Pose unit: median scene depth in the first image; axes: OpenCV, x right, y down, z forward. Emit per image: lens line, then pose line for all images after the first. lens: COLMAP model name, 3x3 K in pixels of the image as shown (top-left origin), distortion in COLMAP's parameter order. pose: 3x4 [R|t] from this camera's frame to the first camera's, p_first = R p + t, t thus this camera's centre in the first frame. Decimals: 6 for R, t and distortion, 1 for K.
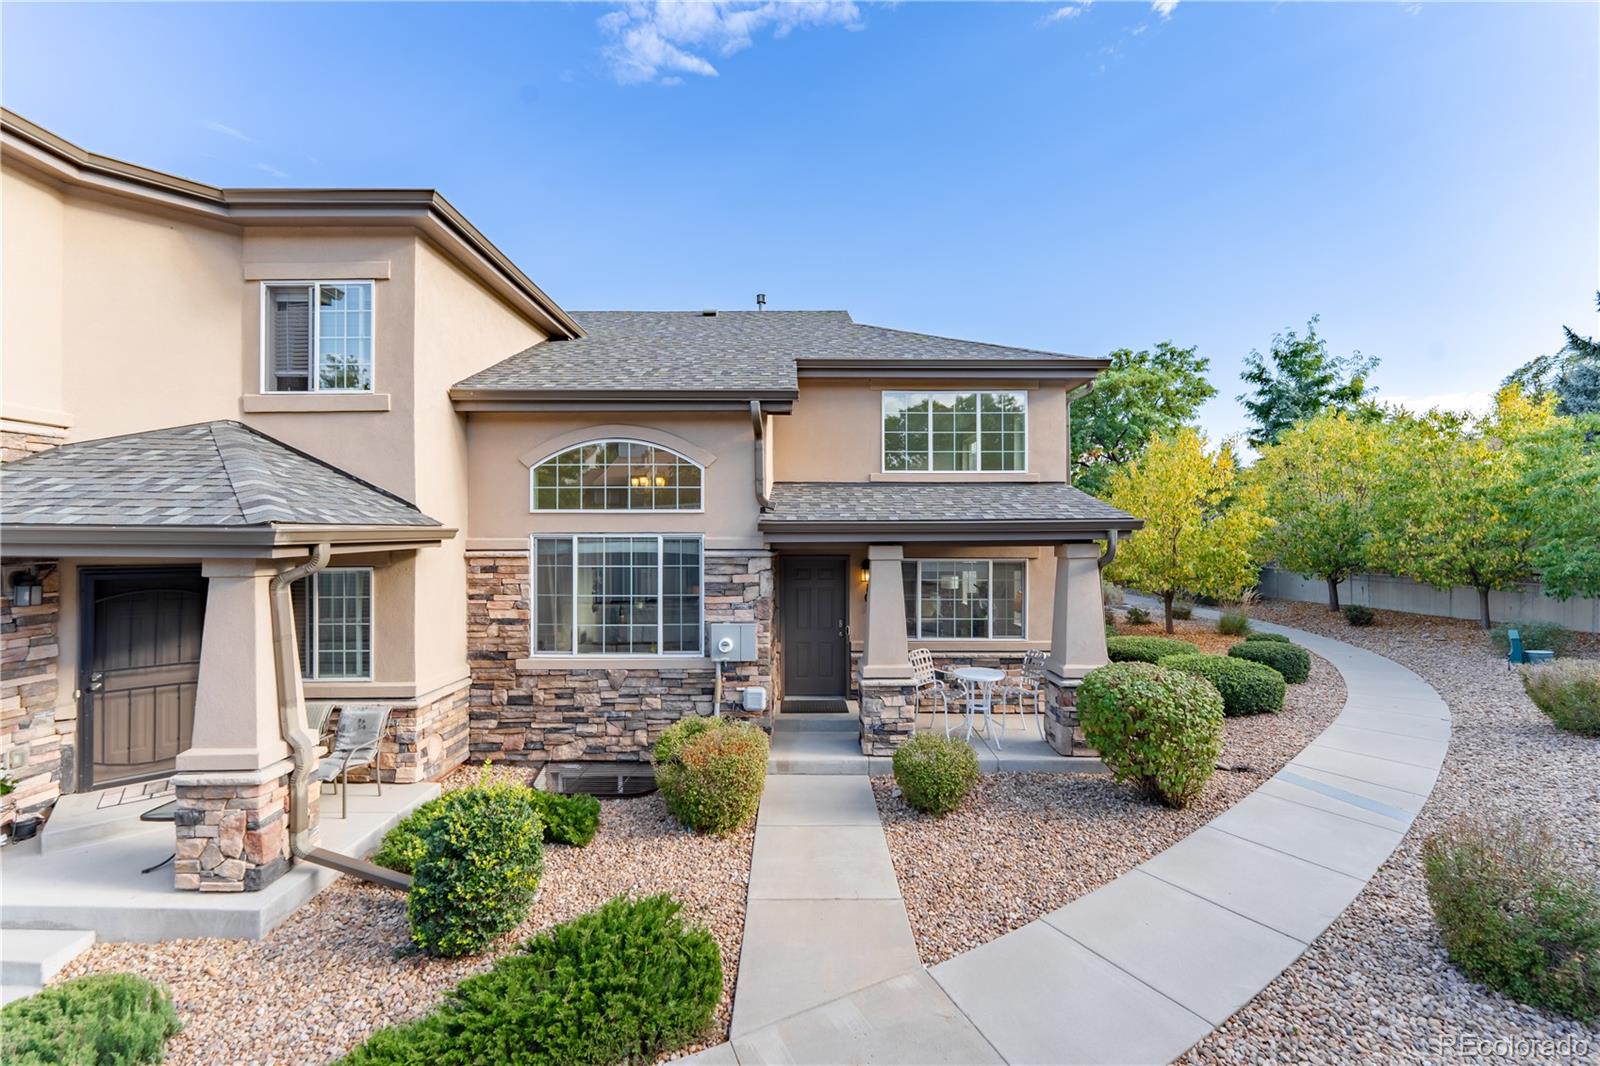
lens RADIAL K [[641.5, 0, 804.0], [0, 641.5, 532.8], [0, 0, 1]] dist [-0.001783, -0.000009]
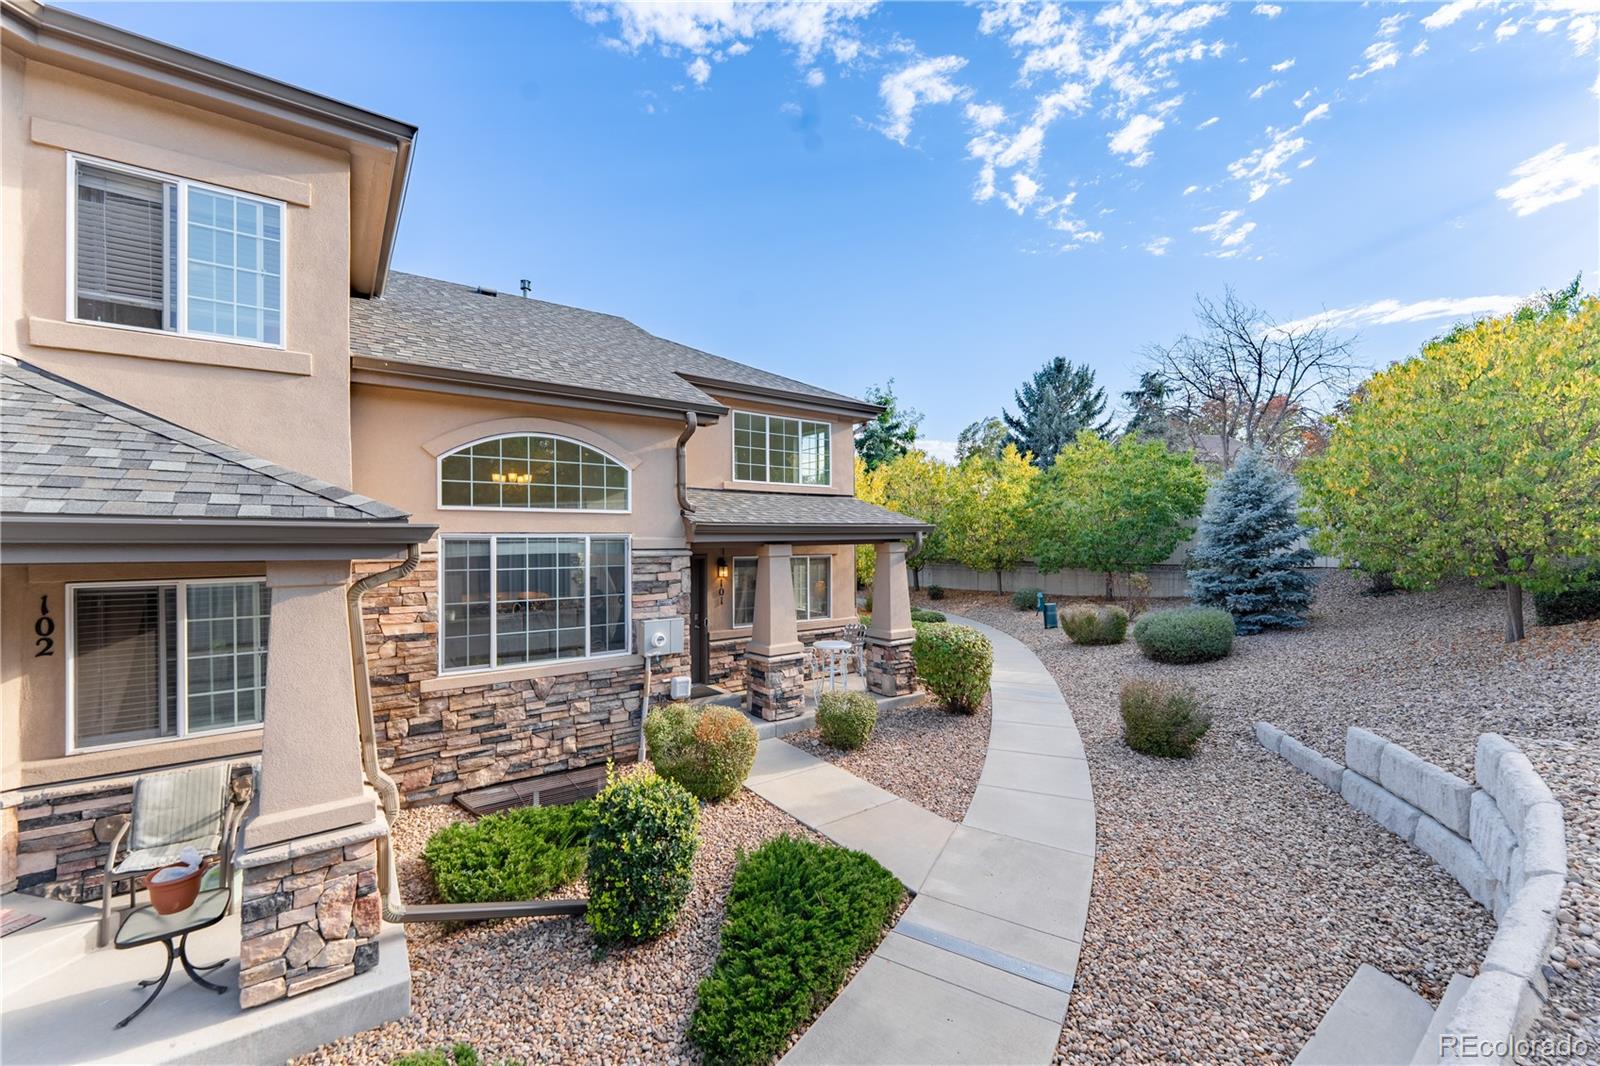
lens RADIAL K [[641.5, 0, 808.3], [0, 641.5, 534.4], [0, 0, 1]] dist [-0.001783, -0.000009]
pose [[0.800393, 0.002056, 0.599473, -0.546981], [0.000413, 0.999992, -0.003980, 0.006063], [-0.599476, 0.003433, 0.800385, 0.008312]]
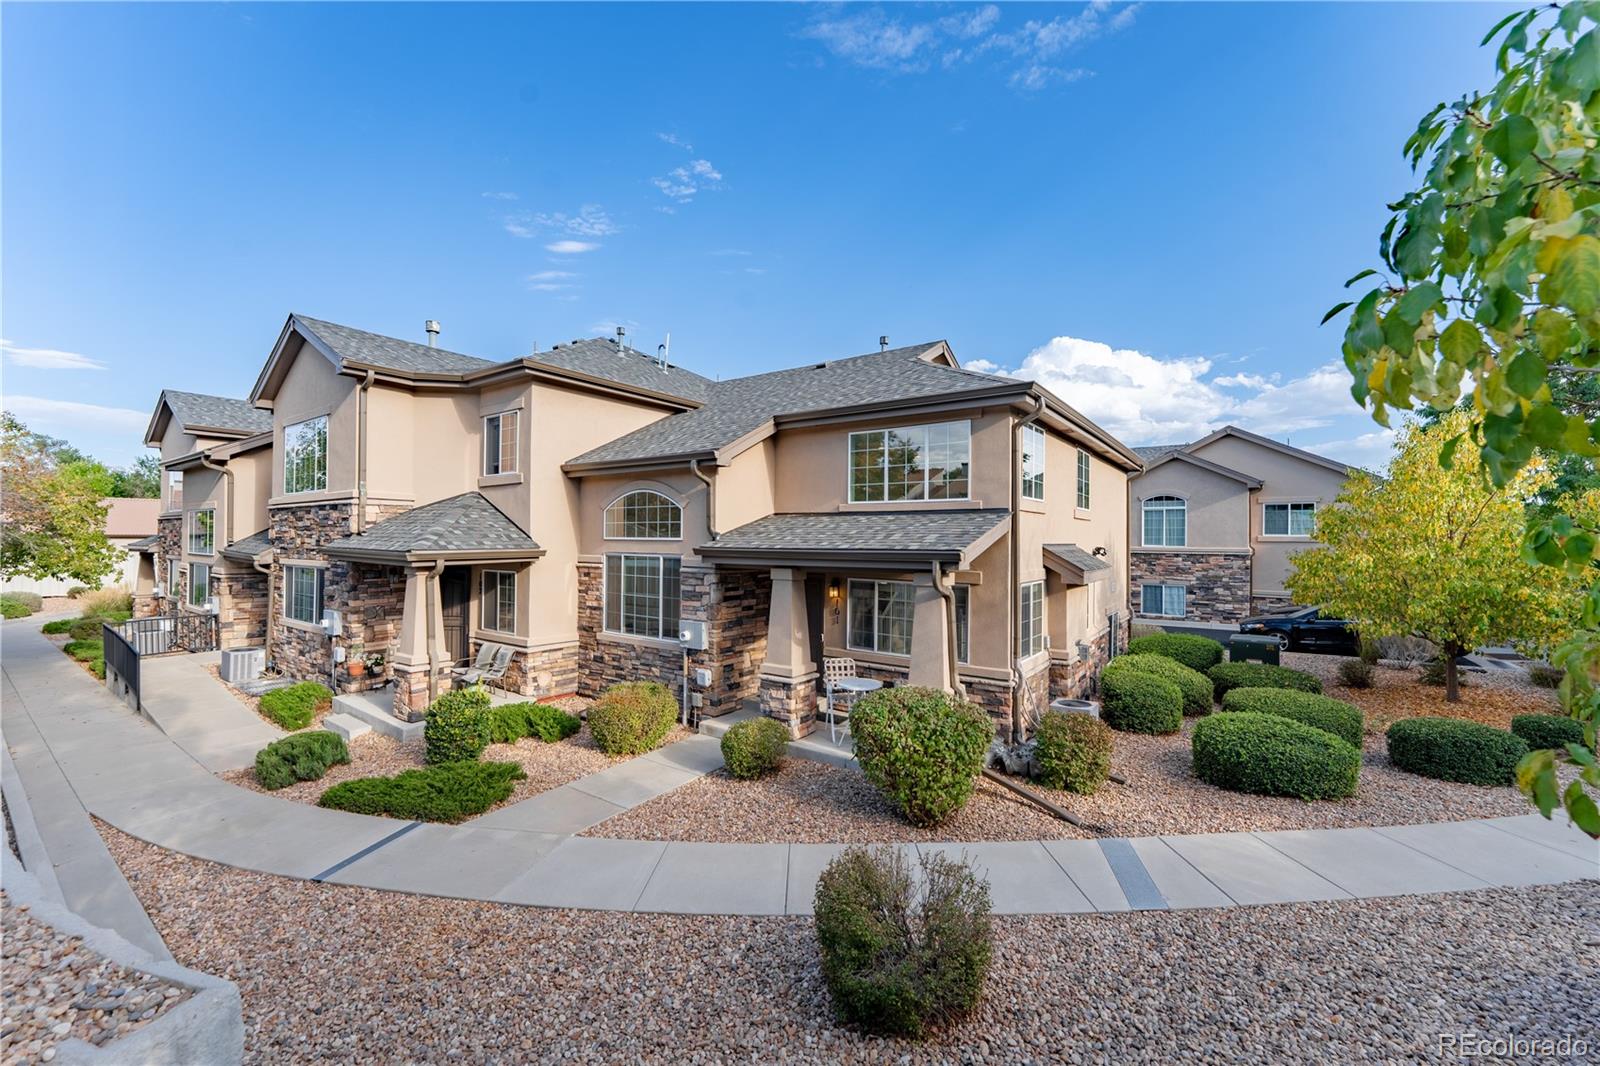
lens RADIAL K [[641.5, 0, 801.1], [0, 641.5, 537.6], [0, 0, 1]] dist [-0.001783, -0.000009]
pose [[0.808172, 0.006267, -0.588913, 0.881462], [-0.006219, 0.999978, 0.002107, -0.041985], [0.588913, 0.001960, 0.808194, 0.022739]]
